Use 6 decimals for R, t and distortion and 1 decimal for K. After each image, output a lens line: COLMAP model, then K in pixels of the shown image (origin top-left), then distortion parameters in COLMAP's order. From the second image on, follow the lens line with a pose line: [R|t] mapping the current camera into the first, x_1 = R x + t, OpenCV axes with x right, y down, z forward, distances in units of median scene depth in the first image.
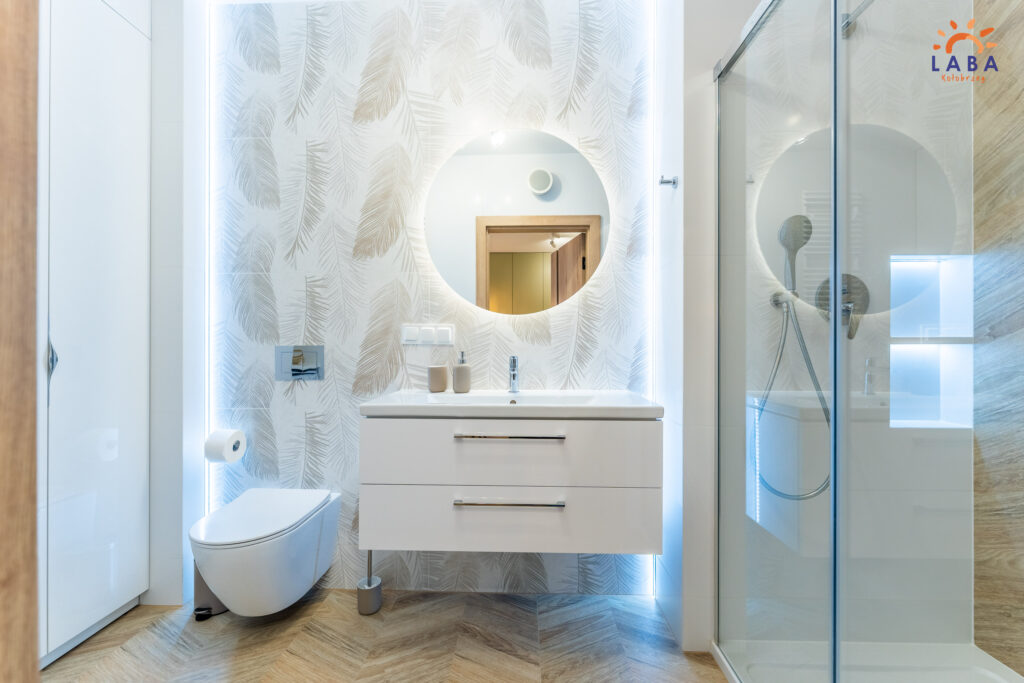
lens RADIAL K [[403.6, 0, 511.0], [0, 403.6, 345.8], [0, 0, 1]] dist [0.002071, -0.000115]
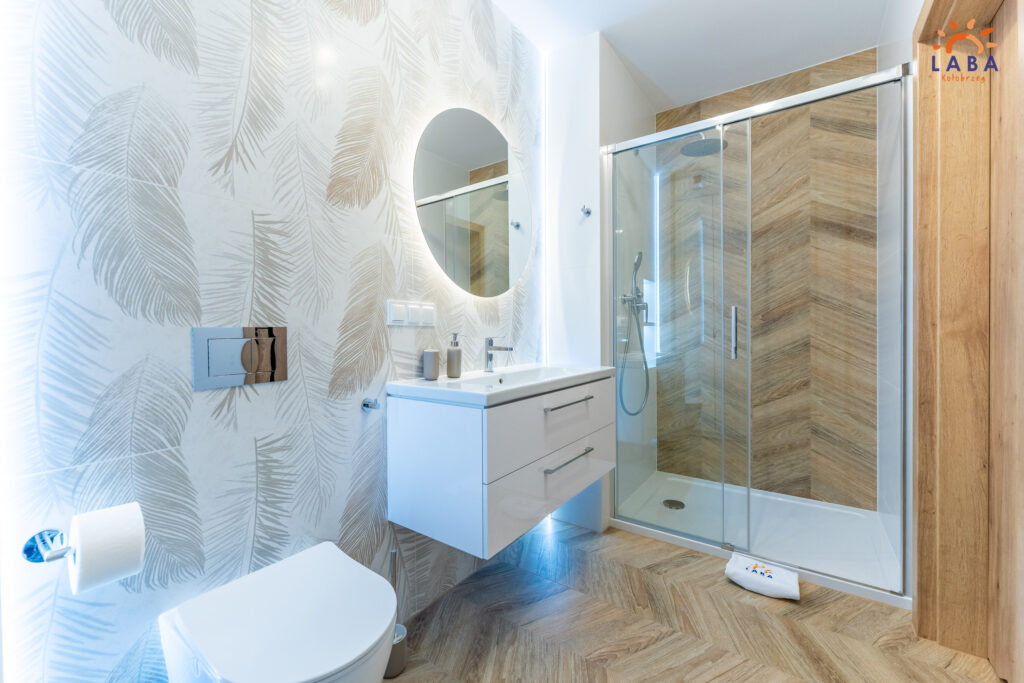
lens RADIAL K [[422.0, 0, 492.4], [0, 422.0, 335.3], [0, 0, 1]] dist [-0.000598, -0.000134]
pose [[0.564319, -0.015470, 0.825412, -0.840475], [0.009639, 0.999880, 0.012150, 0.007251], [-0.825501, 0.001099, 0.564400, 0.361398]]
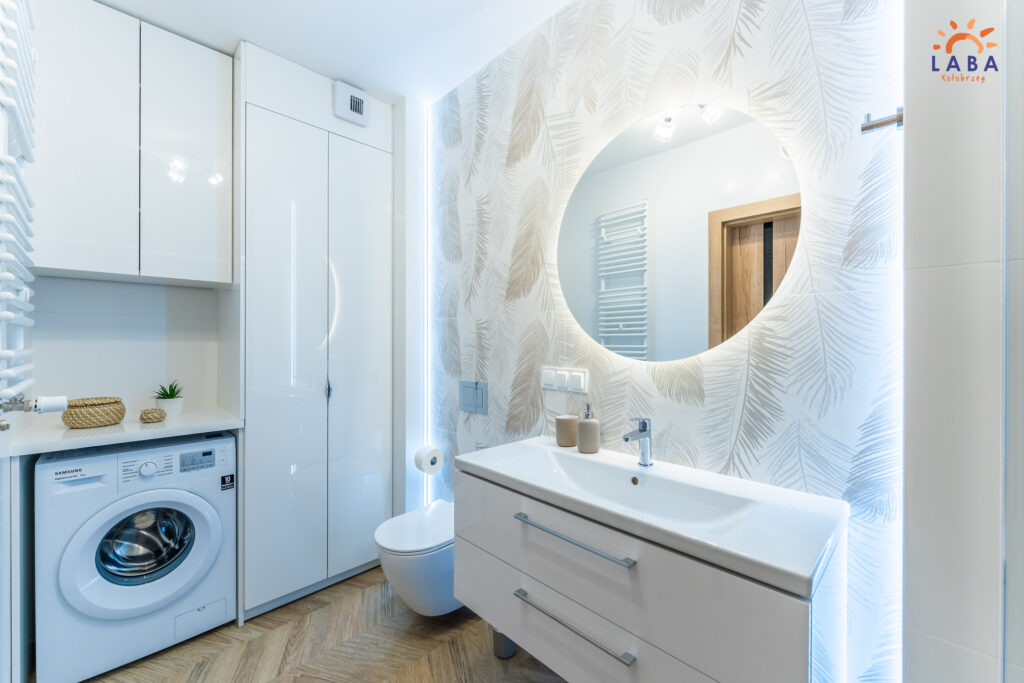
lens RADIAL K [[403.6, 0, 511.0], [0, 403.6, 345.8], [0, 0, 1]] dist [0.002071, -0.000115]
pose [[0.731201, 0.003117, -0.682155, 0.323272], [-0.001707, 0.999995, 0.002739, -0.104992], [0.682160, -0.000838, 0.731202, 0.258976]]
